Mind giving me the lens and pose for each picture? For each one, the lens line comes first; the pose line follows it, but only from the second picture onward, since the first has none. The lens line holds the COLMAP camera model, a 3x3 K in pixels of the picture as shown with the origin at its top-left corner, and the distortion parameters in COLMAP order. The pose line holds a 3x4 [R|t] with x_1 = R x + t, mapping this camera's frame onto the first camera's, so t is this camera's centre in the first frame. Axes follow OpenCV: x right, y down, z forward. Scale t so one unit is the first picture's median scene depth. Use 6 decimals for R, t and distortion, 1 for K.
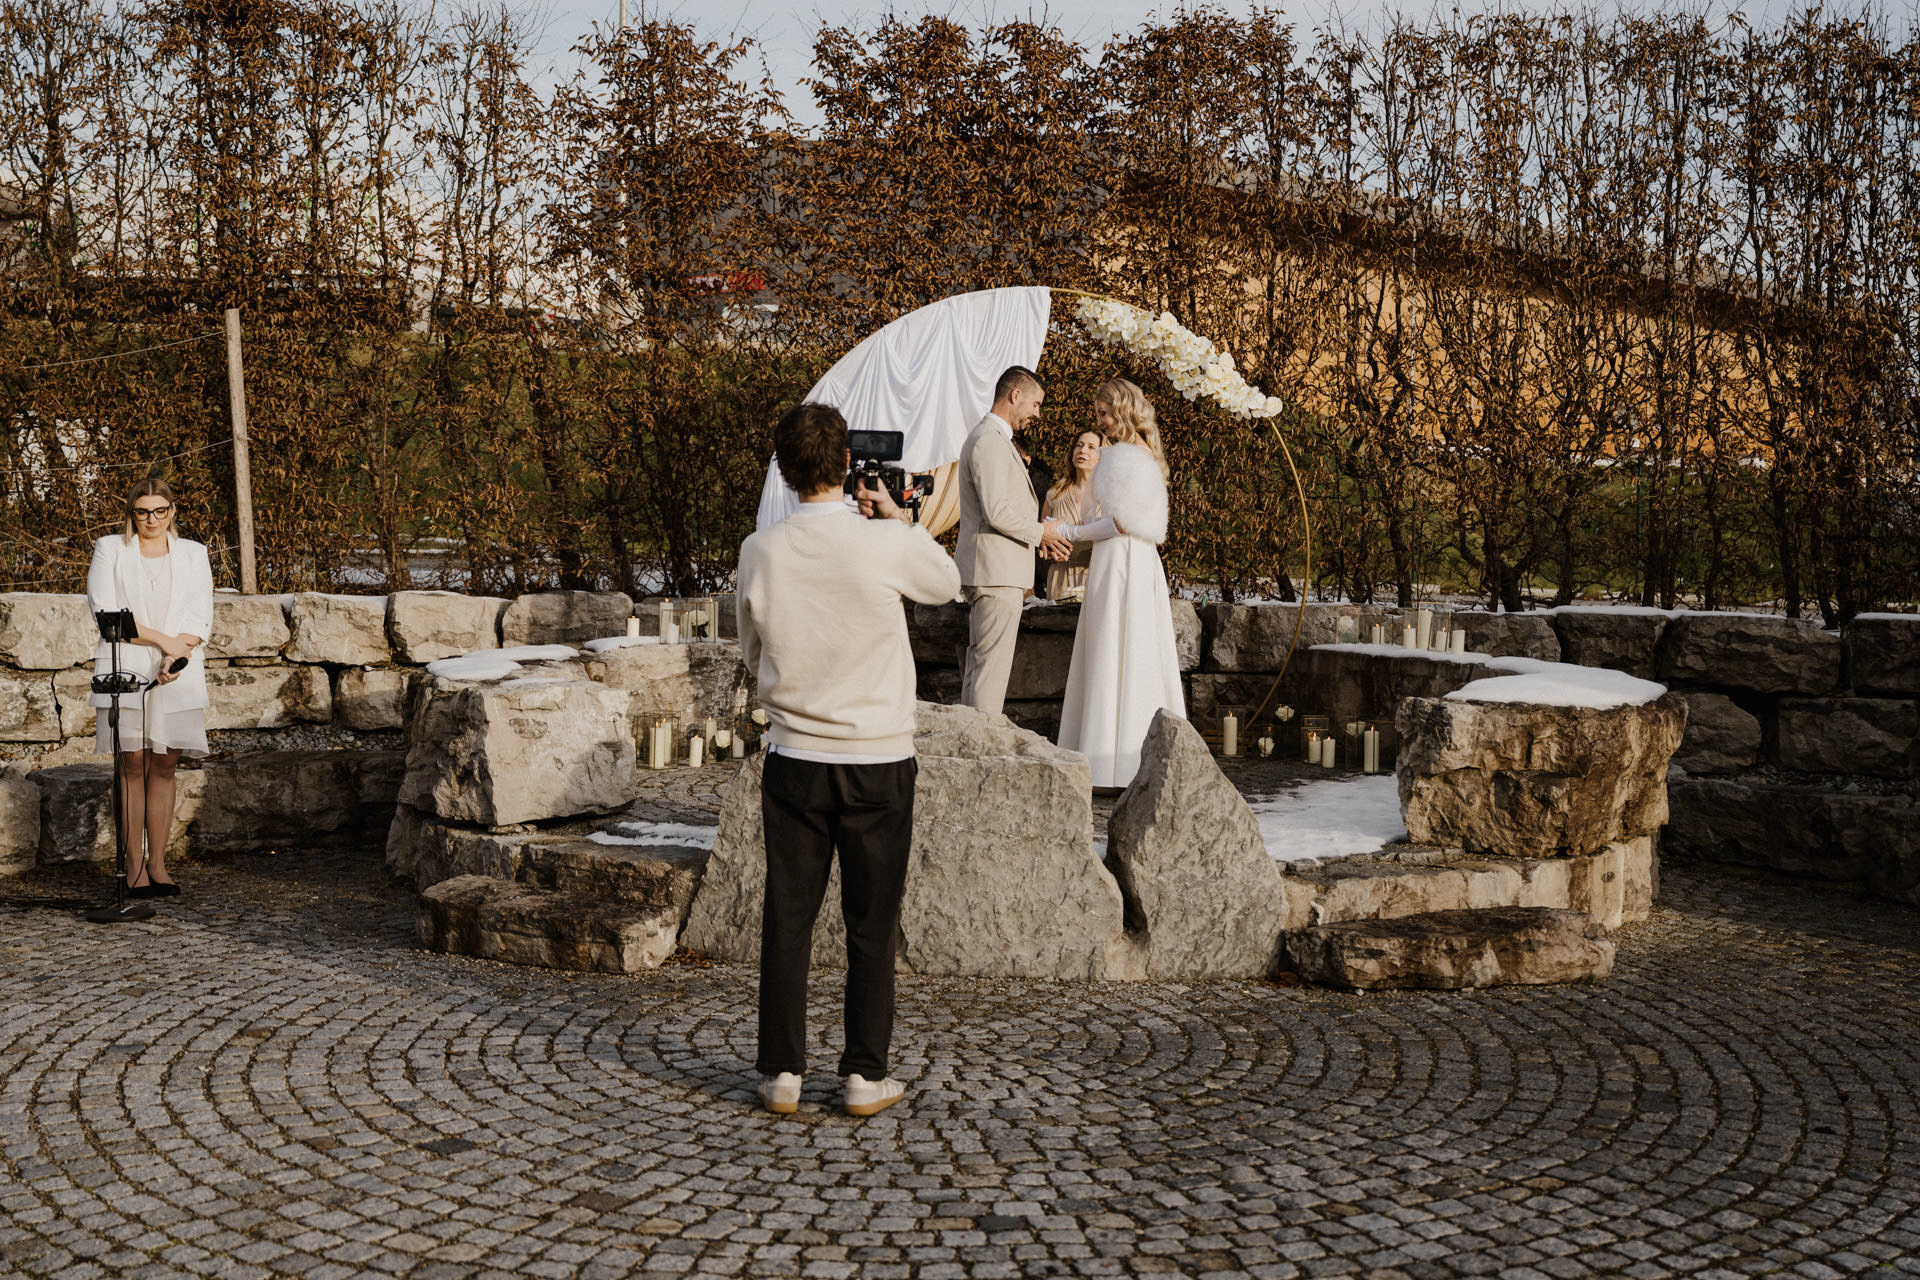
lens RADIAL K [[2212.0, 0, 949.4], [0, 2212.0, 654.9], [0, 0, 1]] dist [0.004818, 0.000000]
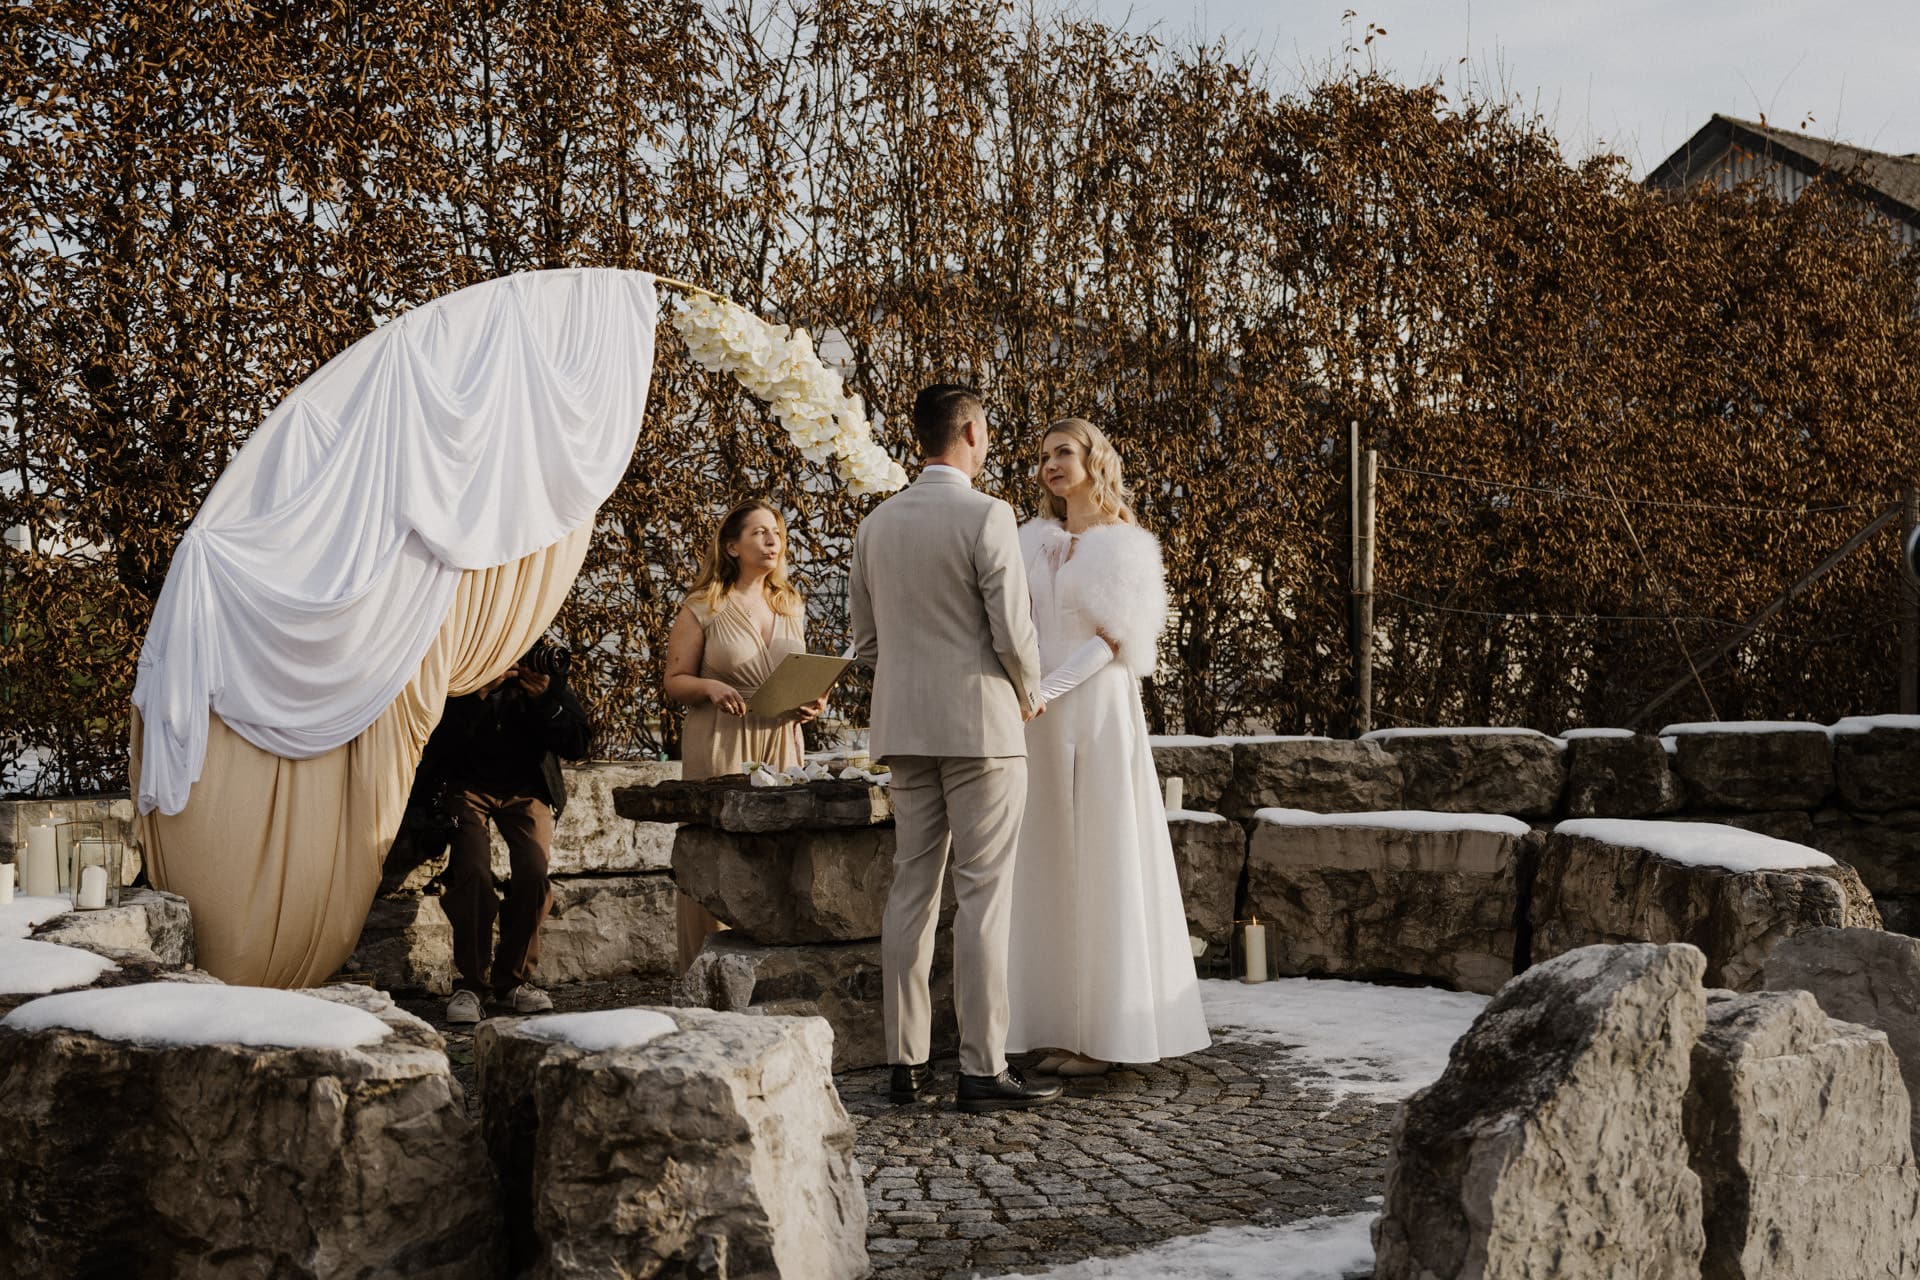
lens RADIAL K [[2309.4, 0, 1007.8], [0, 2309.4, 652.7], [0, 0, 1]] dist [0.002984, 0.000000]
pose [[0.663013, -0.024546, 0.748205, -0.382882], [0.064502, 0.997619, -0.024429, -0.036966], [-0.745824, 0.064457, 0.663018, 0.500327]]
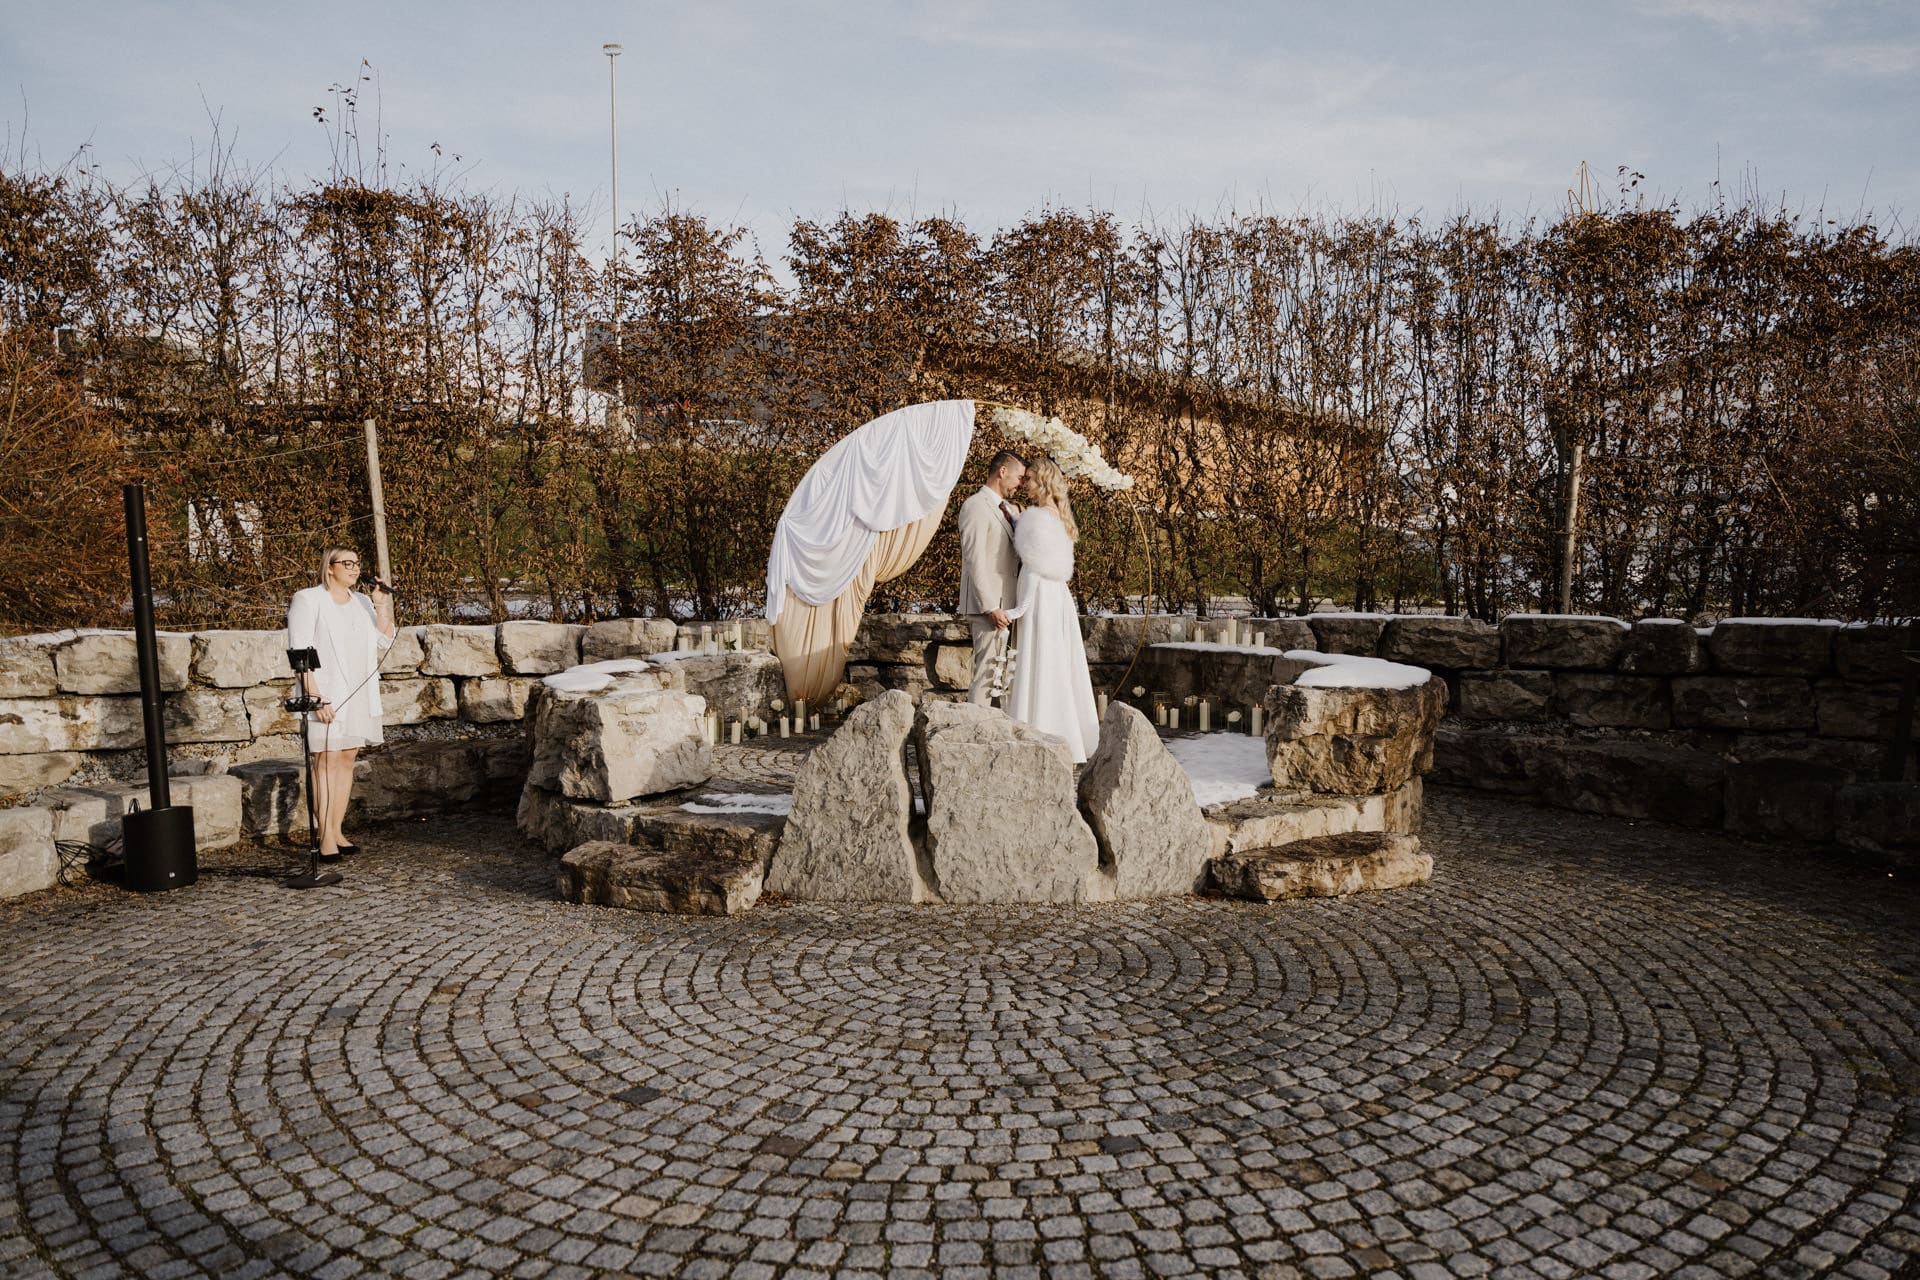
lens RADIAL K [[1379.3, 0, 1010.2], [0, 1379.3, 657.6], [0, 0, 1]] dist [-0.001317, 0.009021]
pose [[0.990266, -0.027945, 0.136354, -0.058554], [0.026201, 0.999551, 0.014570, -0.011817], [-0.136700, -0.010856, 0.990553, 0.108651]]
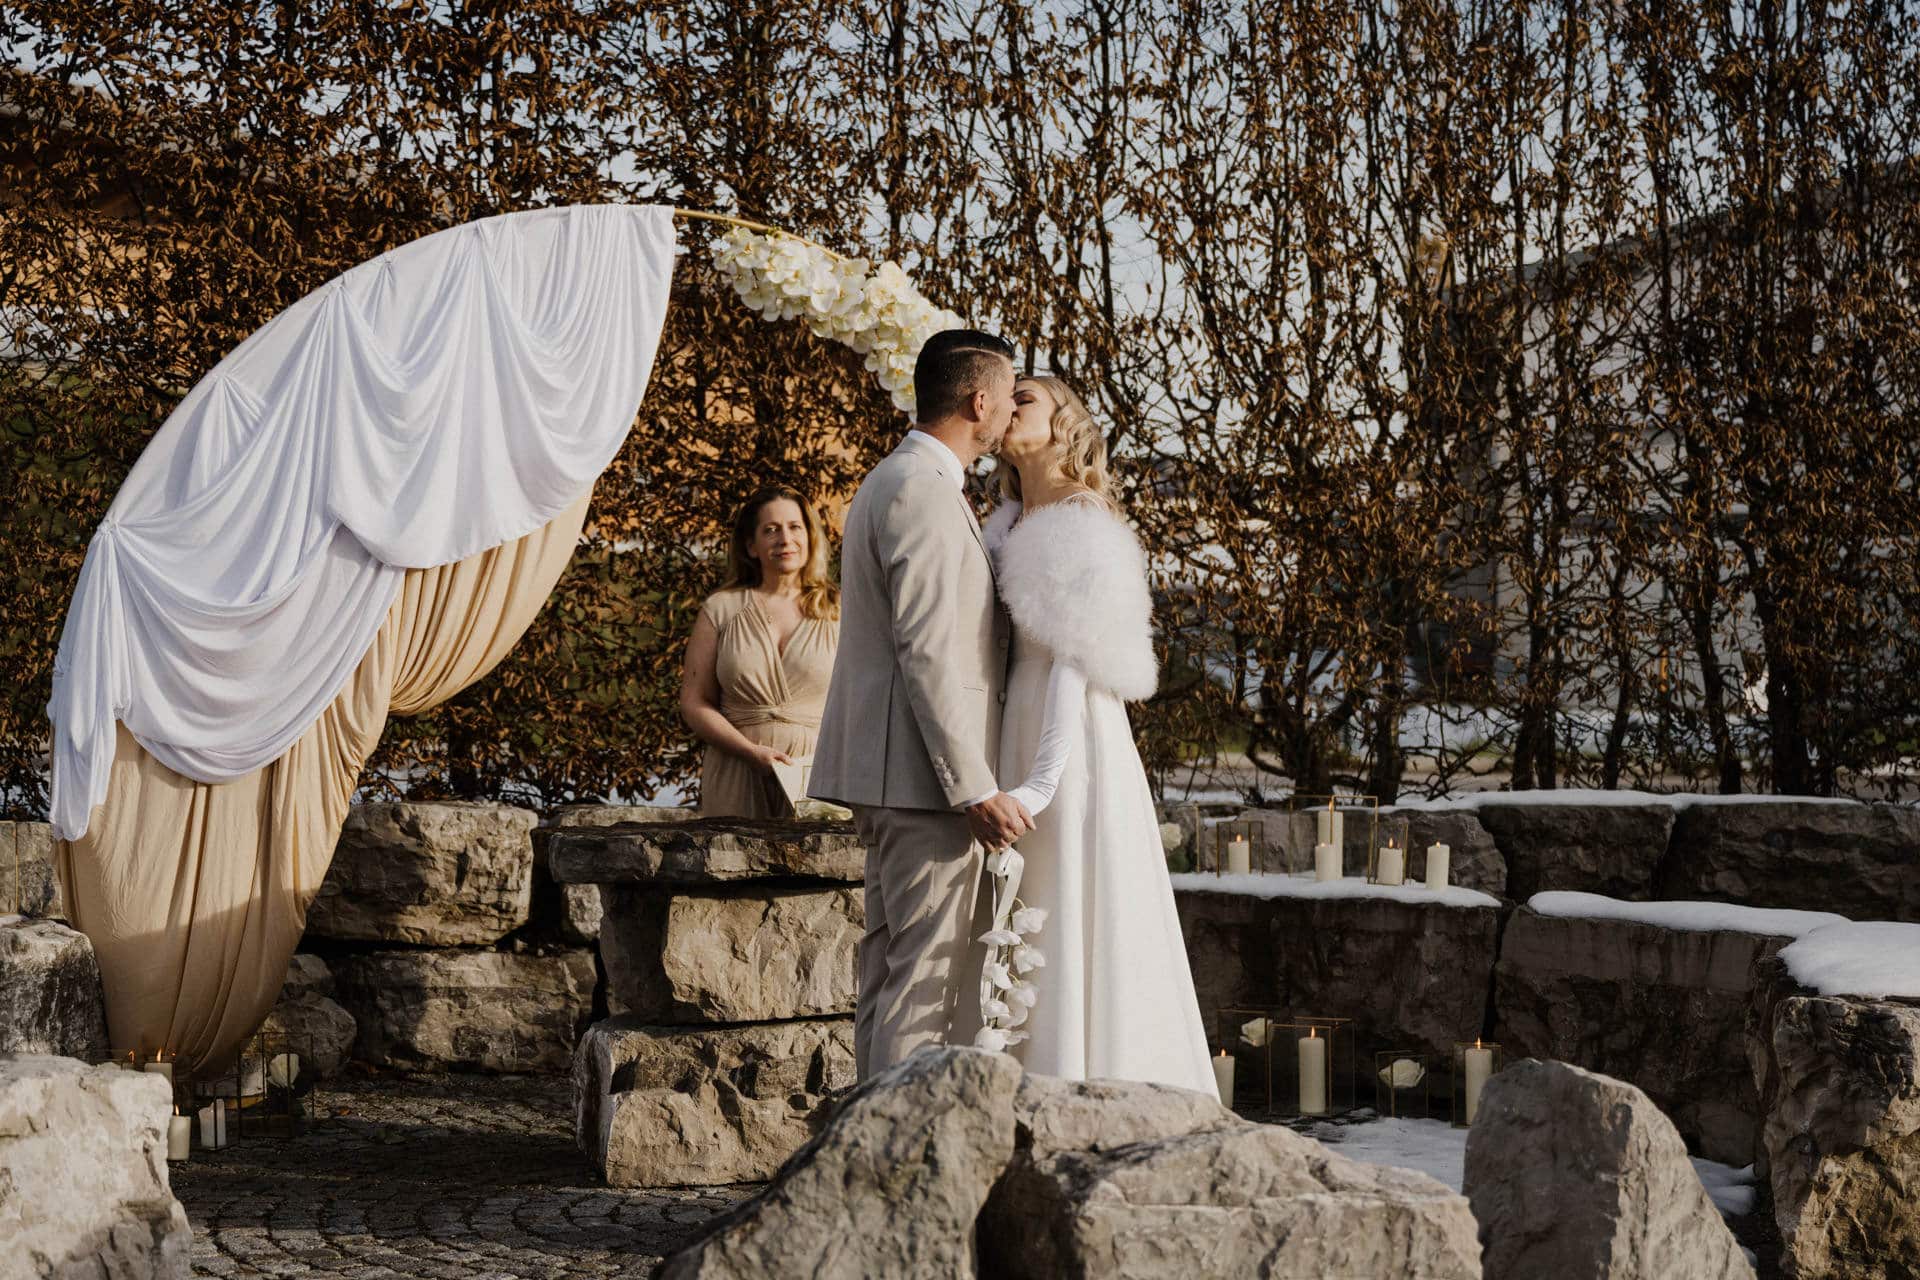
lens RADIAL K [[3338.9, 0, 952.7], [0, 3338.9, 638.5], [0, 0, 1]] dist [0.004496, 0.000000]
pose [[0.919235, -0.013036, 0.393494, -0.203656], [0.037002, 0.997888, -0.053381, -0.022044], [-0.391967, 0.063629, 0.917776, 0.266986]]
